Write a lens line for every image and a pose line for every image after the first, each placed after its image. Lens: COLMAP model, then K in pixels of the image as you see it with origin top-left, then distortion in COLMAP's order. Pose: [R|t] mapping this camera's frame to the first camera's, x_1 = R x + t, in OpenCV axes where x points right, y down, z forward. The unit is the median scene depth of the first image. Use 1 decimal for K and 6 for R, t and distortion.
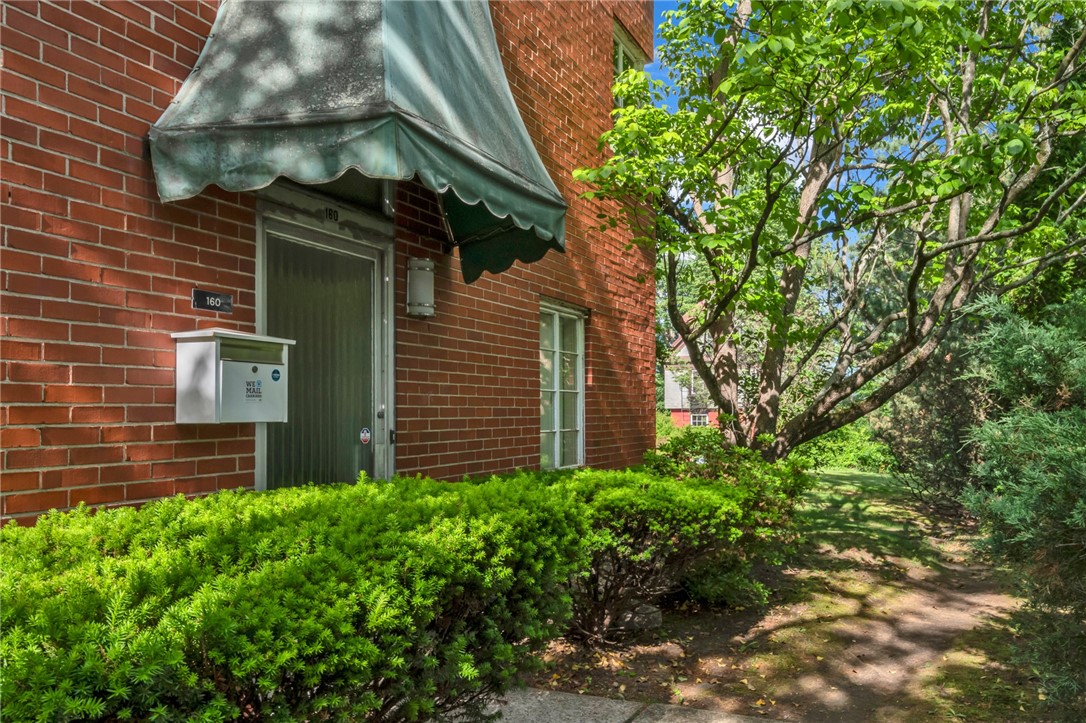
lens RADIAL K [[987.0, 0, 543.7], [0, 987.0, 363.1], [0, 0, 1]] dist [-0.007054, -0.000464]
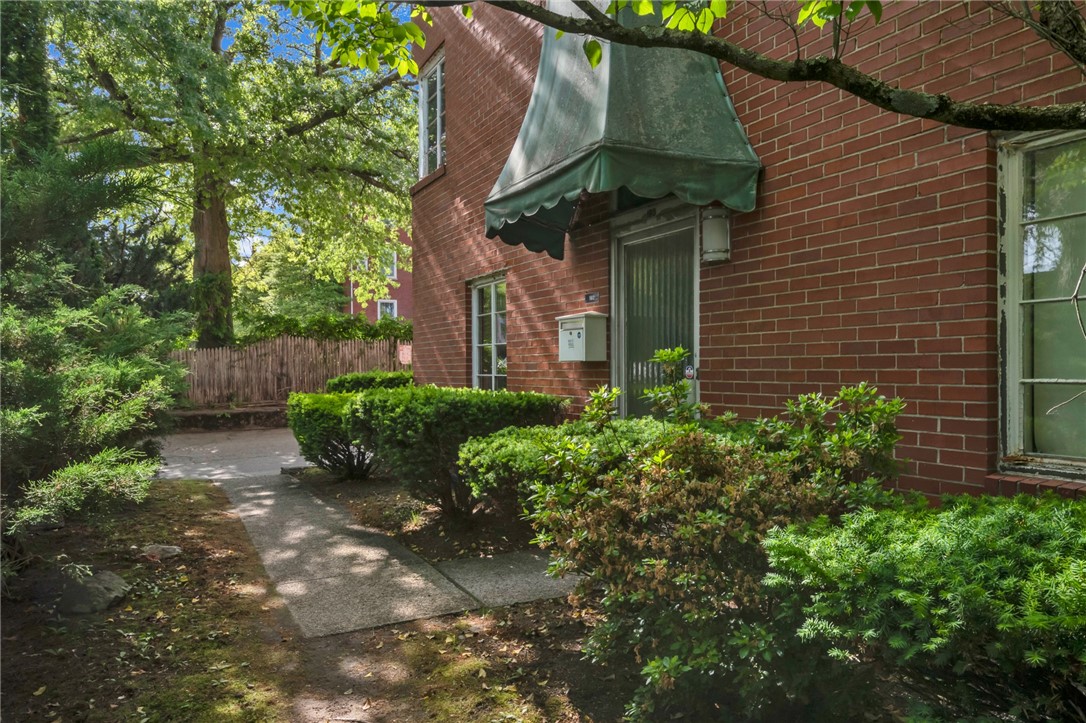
lens RADIAL K [[745.0, 0, 543.8], [0, 745.0, 361.9], [0, 0, 1]] dist [0.000875, -0.000145]
pose [[-0.660225, 0.005038, -0.751051, 0.690506], [0.046408, 0.998340, -0.034100, 0.090447], [0.749633, -0.057369, -0.659363, 1.589724]]
